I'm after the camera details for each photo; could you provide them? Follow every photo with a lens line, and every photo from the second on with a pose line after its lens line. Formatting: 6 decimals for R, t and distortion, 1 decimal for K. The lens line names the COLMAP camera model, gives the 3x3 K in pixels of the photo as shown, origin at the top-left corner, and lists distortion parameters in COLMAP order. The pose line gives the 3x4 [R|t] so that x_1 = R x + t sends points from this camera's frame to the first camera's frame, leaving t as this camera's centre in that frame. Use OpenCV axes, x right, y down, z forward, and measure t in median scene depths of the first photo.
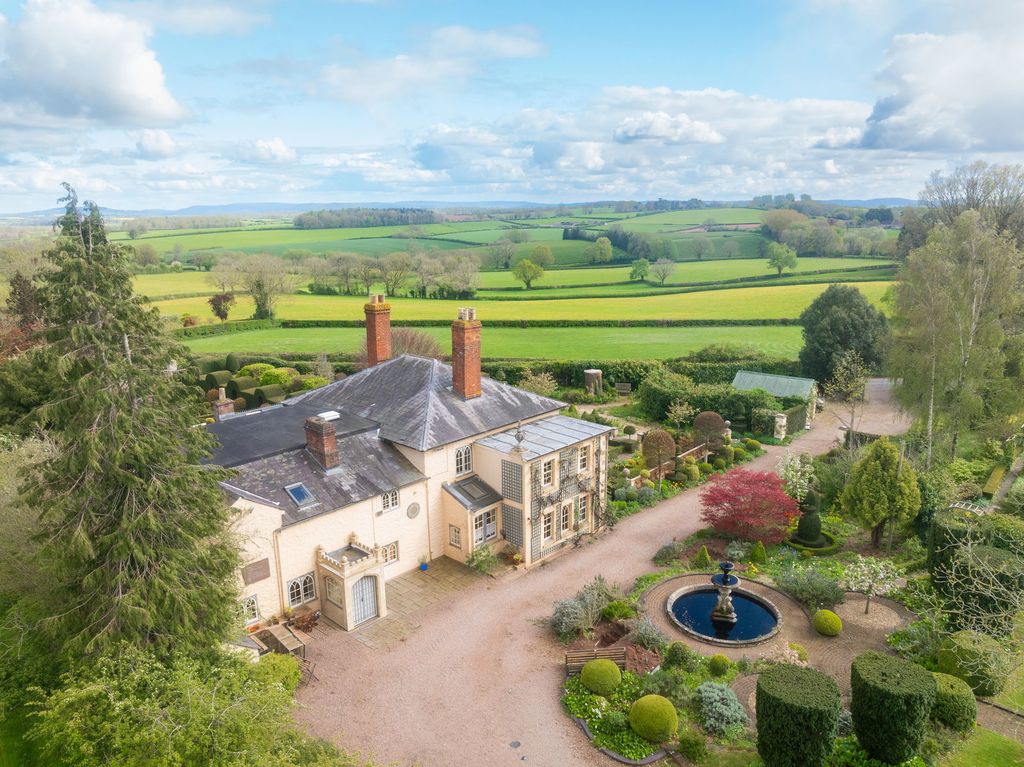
lens RADIAL K [[729.7, 0, 512.0], [0, 729.7, 383.5], [0, 0, 1]] dist [-0.082729, 0.000904]
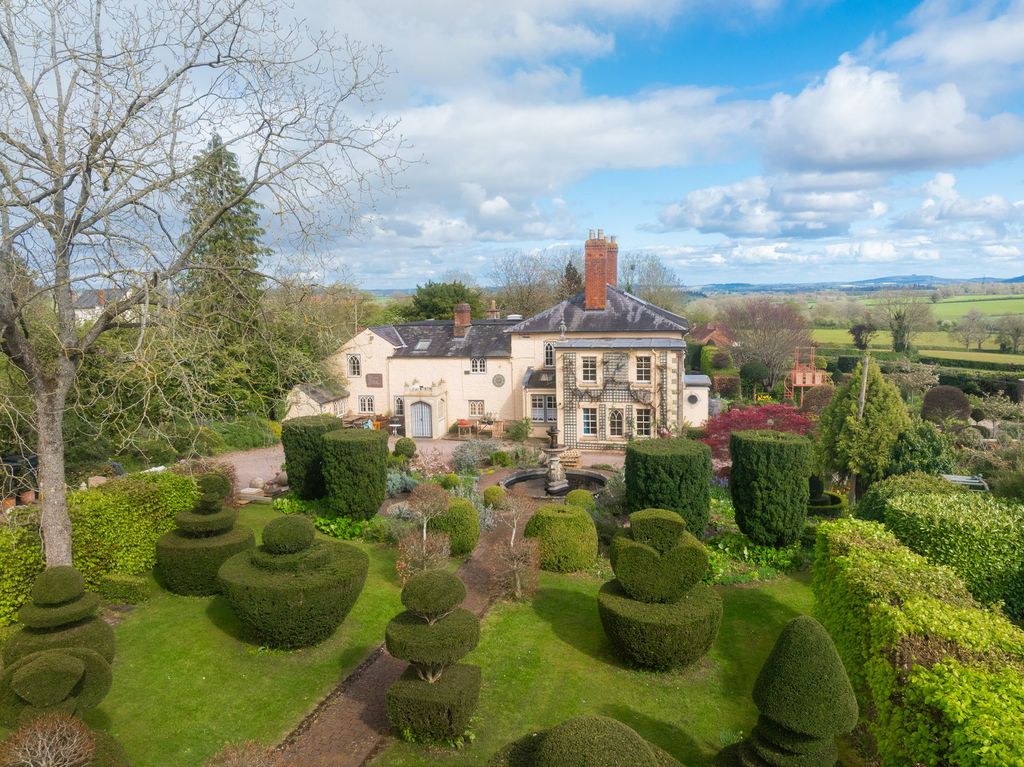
lens RADIAL K [[746.4, 0, 512.0], [0, 746.4, 383.5], [0, 0, 1]] dist [-0.040987, -0.000099]
pose [[0.506571, 0.107021, -0.855530, 0.901985], [-0.192111, 0.981332, 0.009007, 0.148432], [0.840523, 0.159794, 0.517675, 0.313074]]
